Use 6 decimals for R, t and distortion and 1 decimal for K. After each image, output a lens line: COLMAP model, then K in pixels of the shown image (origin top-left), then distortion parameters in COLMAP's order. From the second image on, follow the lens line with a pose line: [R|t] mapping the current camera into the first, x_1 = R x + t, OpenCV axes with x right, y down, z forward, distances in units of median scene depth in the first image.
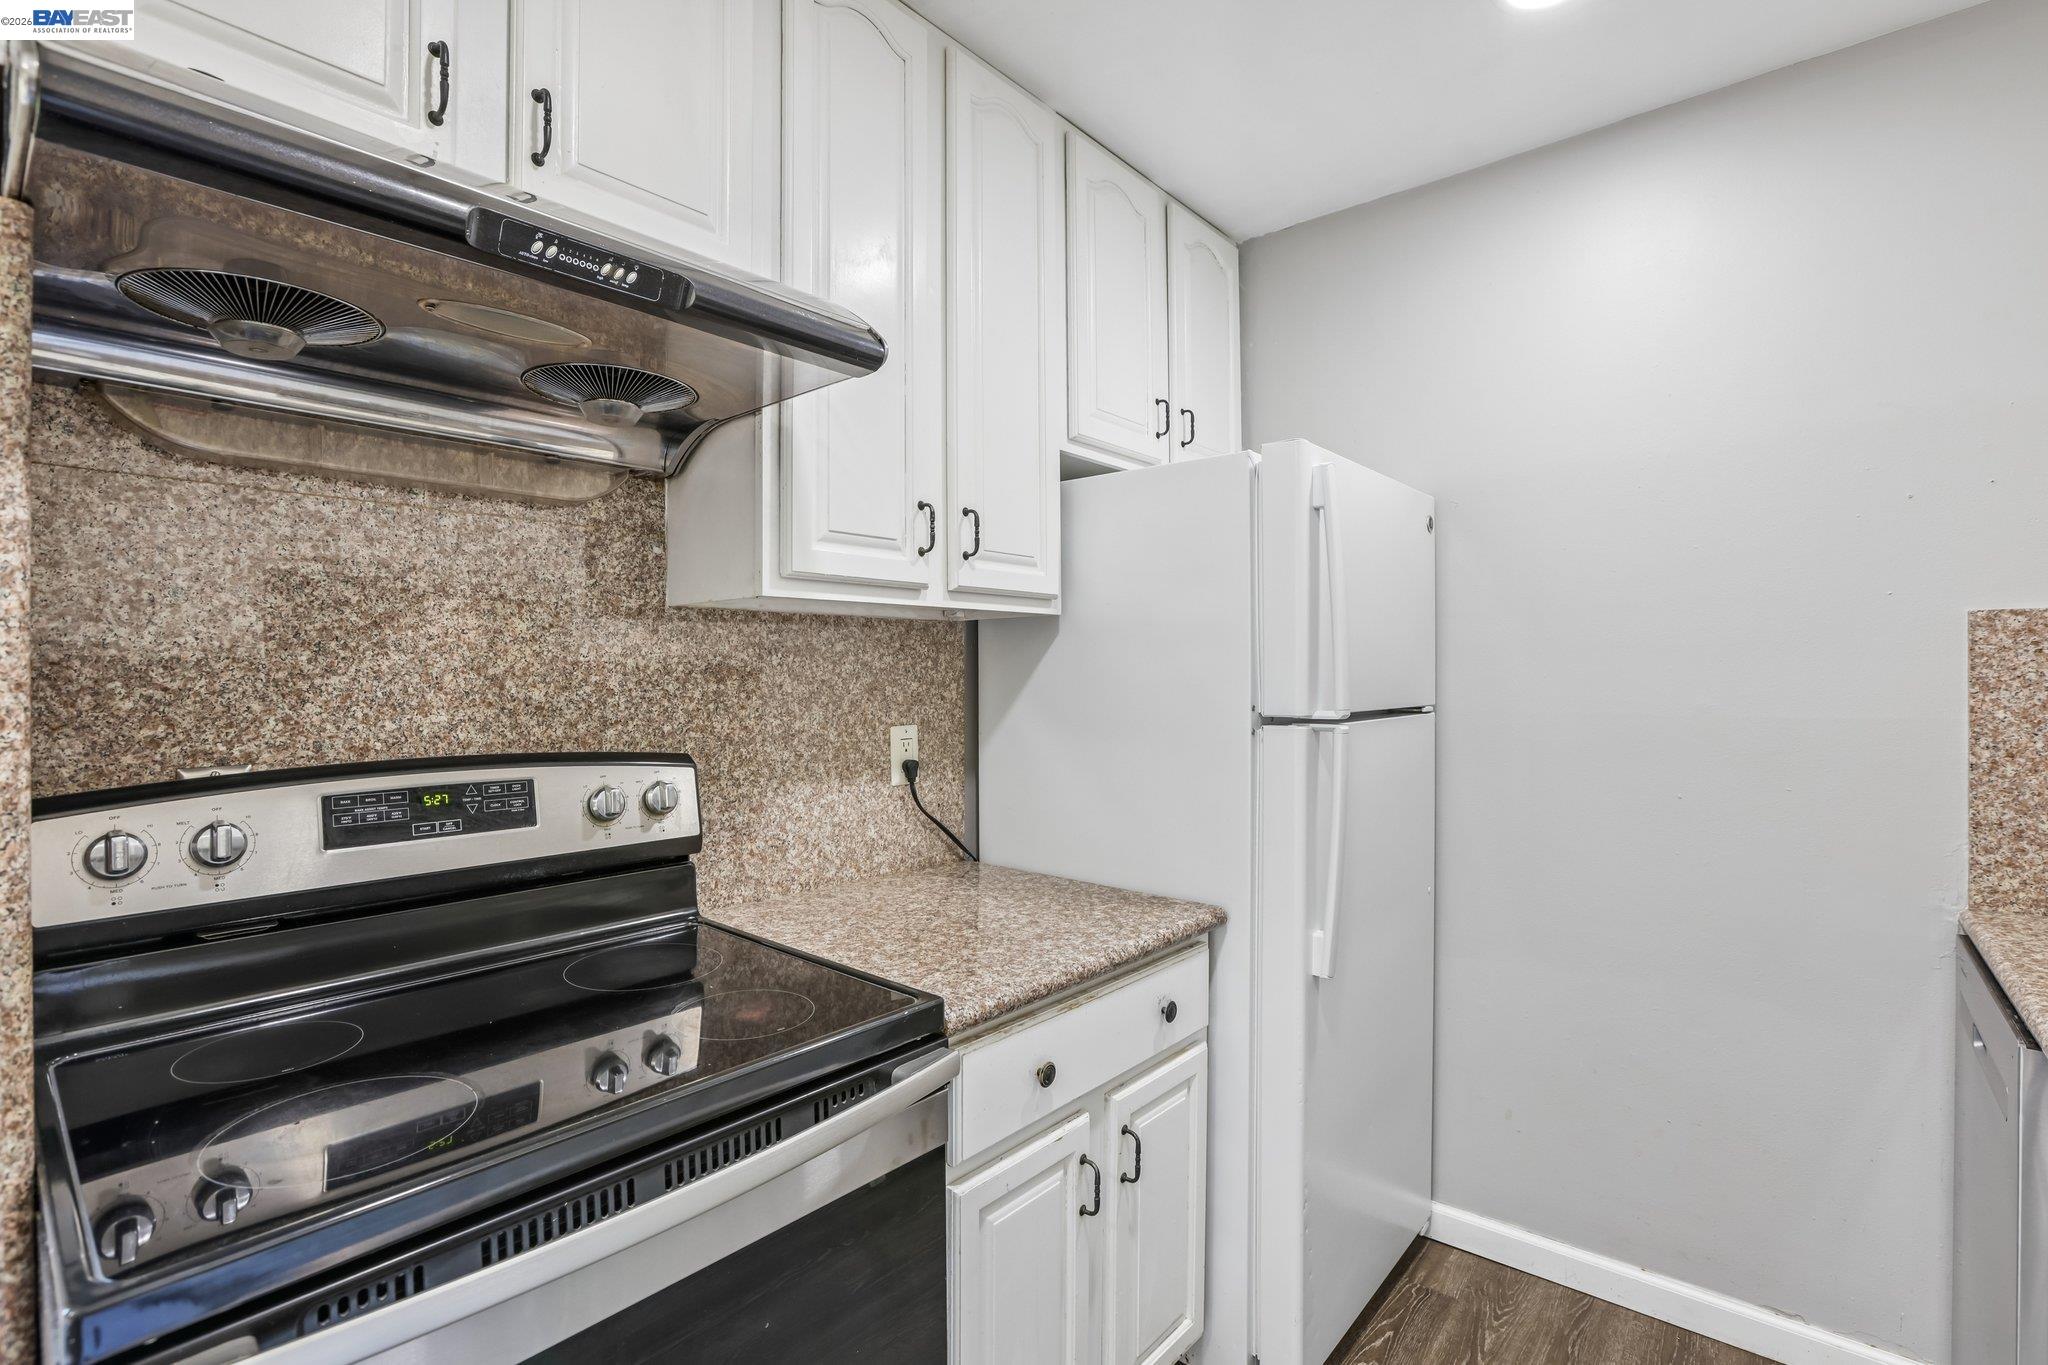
lens RADIAL K [[957.3, 0, 1018.4], [0, 957.3, 676.6], [0, 0, 1]] dist [-0.031762, 0.000694]
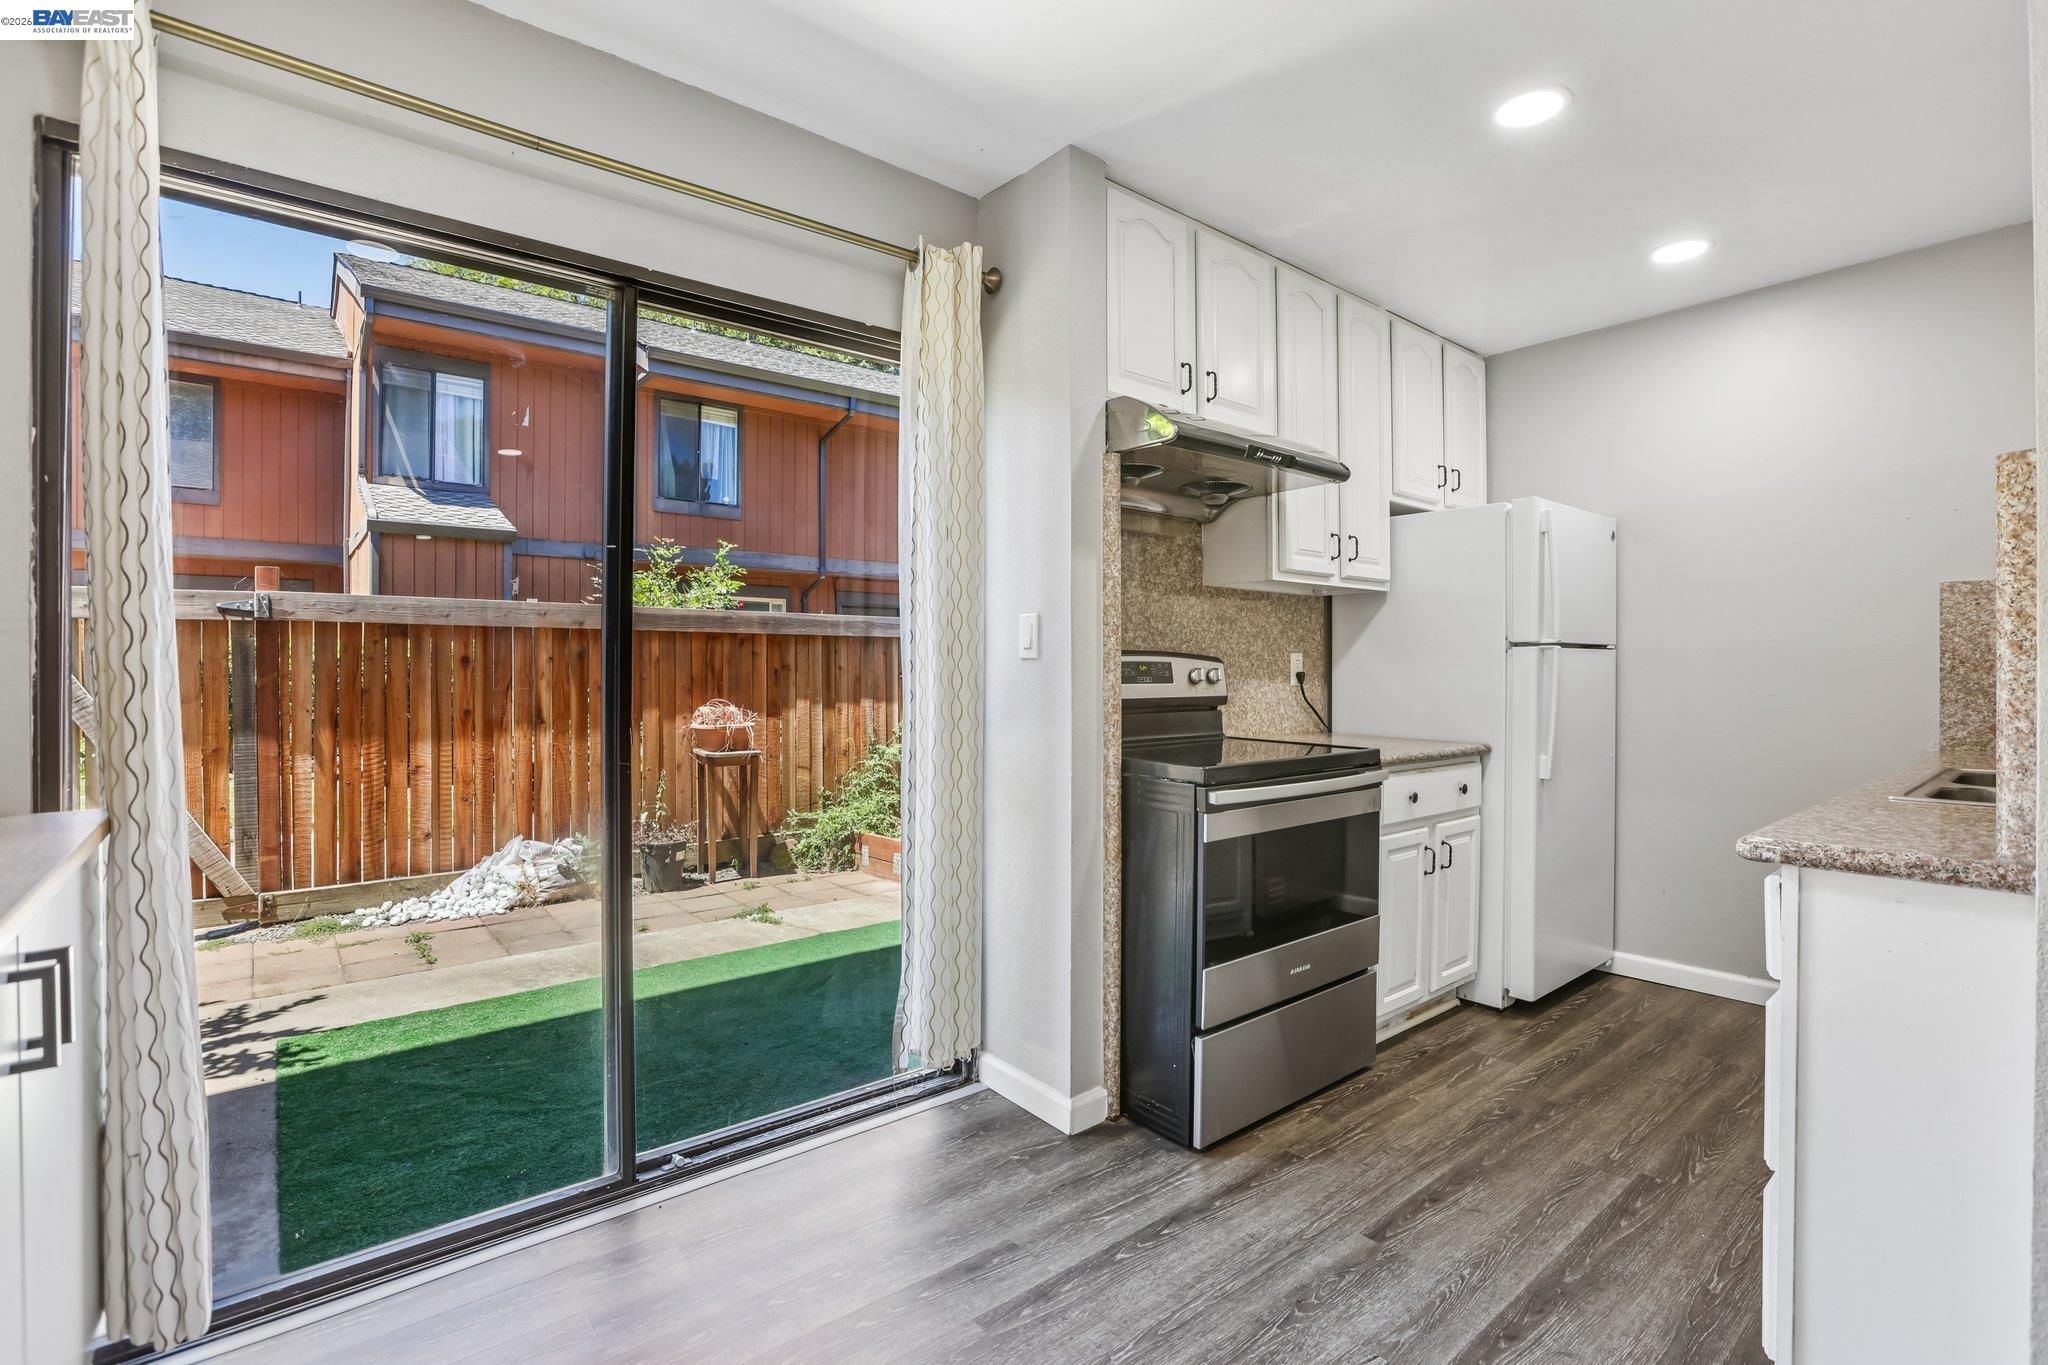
lens RADIAL K [[935.5, 0, 1027.8], [0, 935.5, 668.7], [0, 0, 1]] dist [-0.030727, 0.011397]
pose [[0.984275, 0.006458, -0.176525, -0.371664], [-0.006771, 0.999976, -0.001173, 0.103931], [0.176513, 0.002350, 0.984296, -1.000685]]
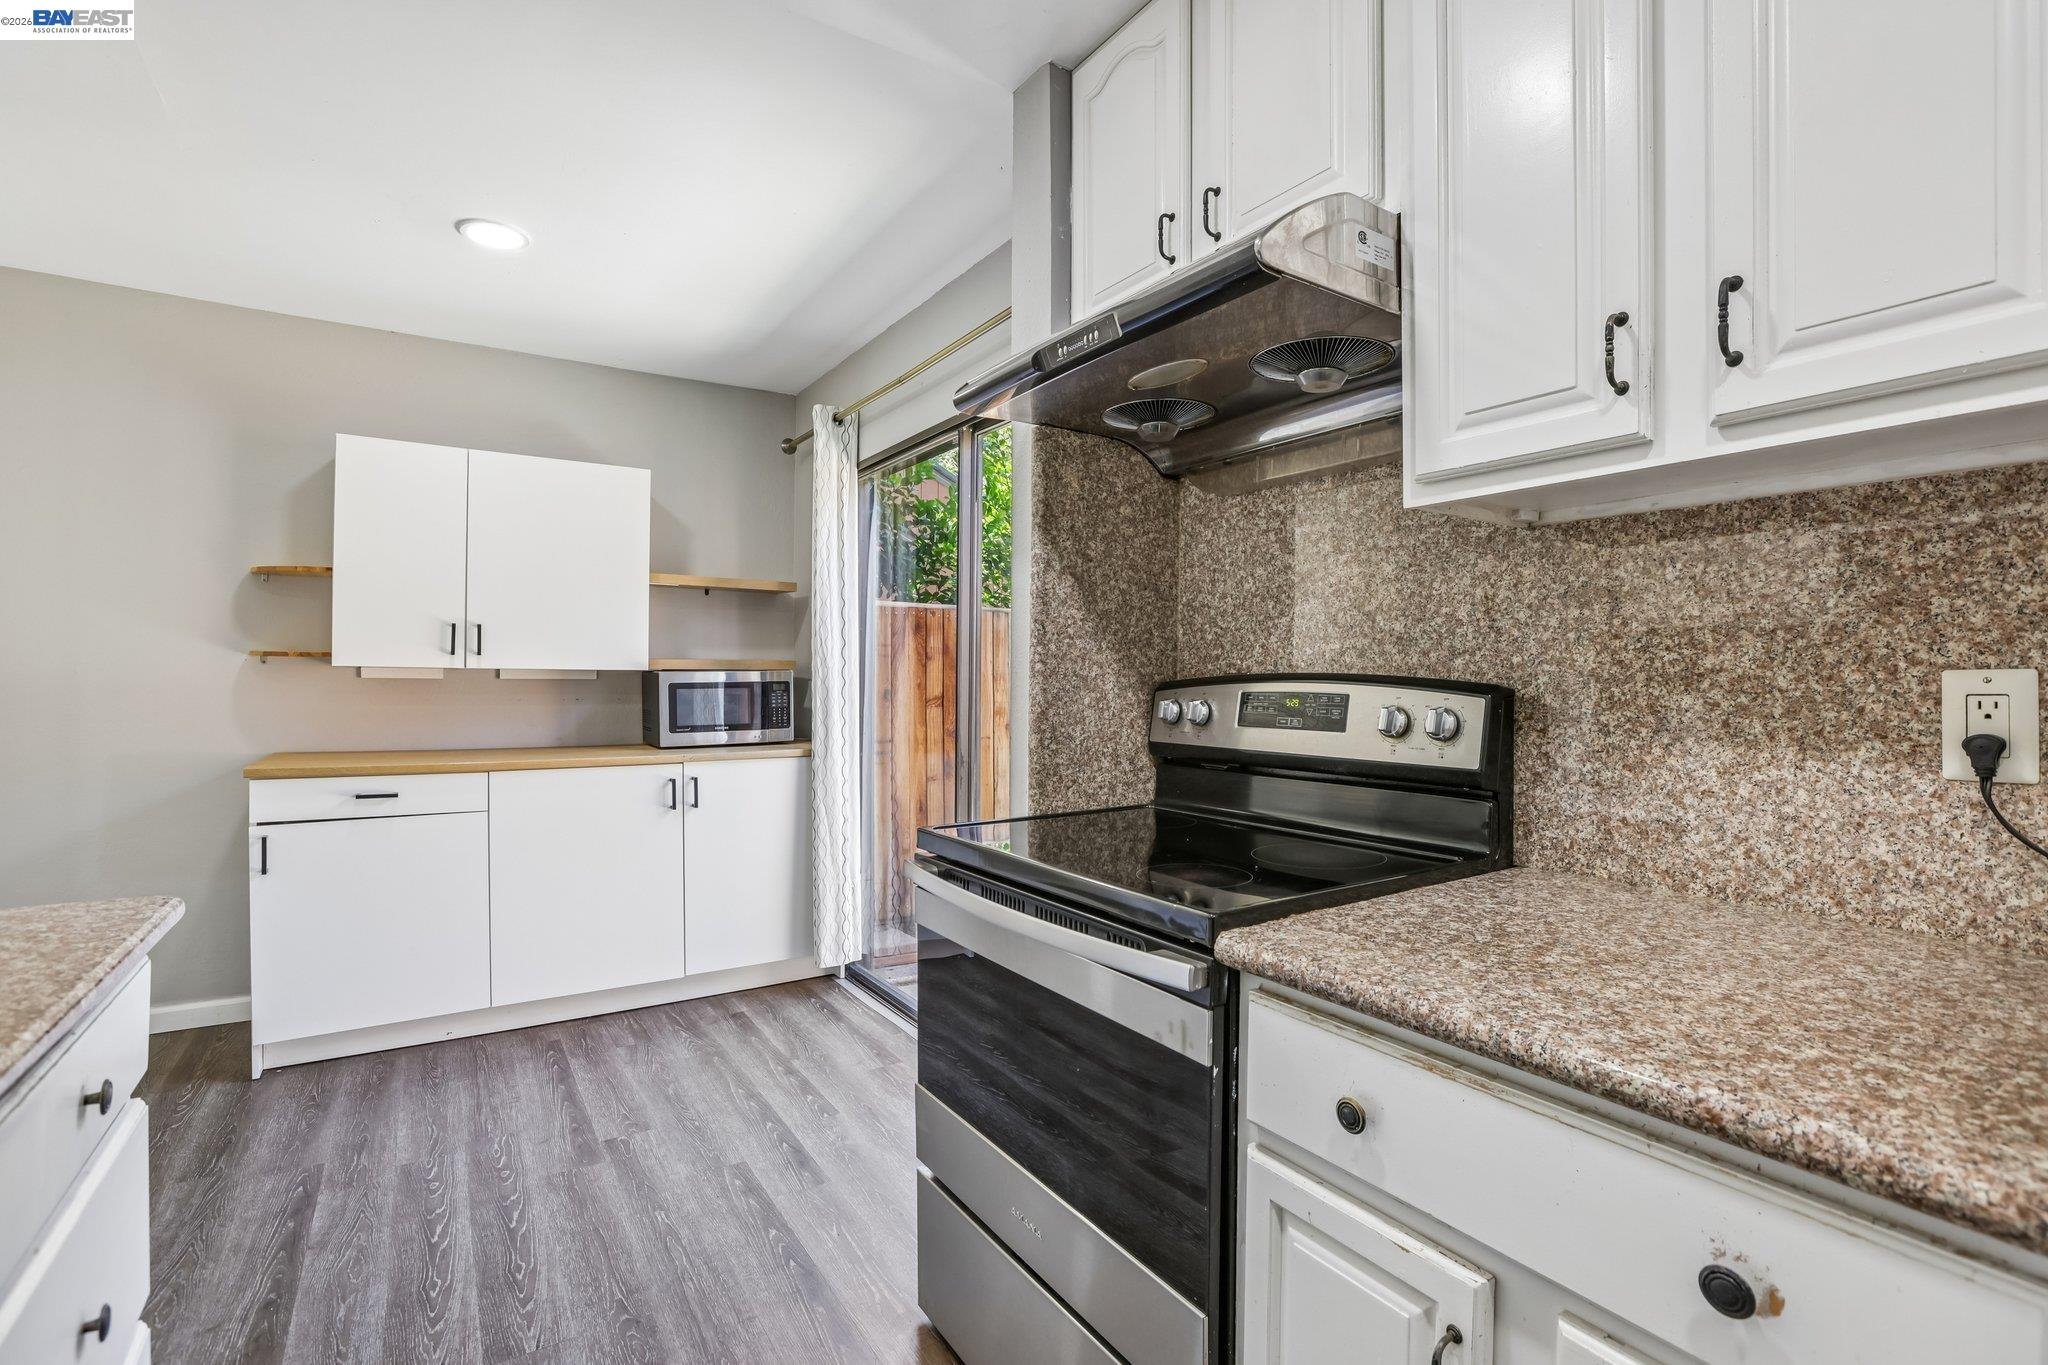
lens RADIAL K [[935.5, 0, 1027.8], [0, 935.5, 668.7], [0, 0, 1]] dist [-0.030727, 0.011397]
pose [[-0.265835, -0.005719, -0.964002, 0.611811], [-0.006450, 0.999971, -0.004154, 0.067664], [0.963997, 0.005114, -0.265864, 0.753441]]
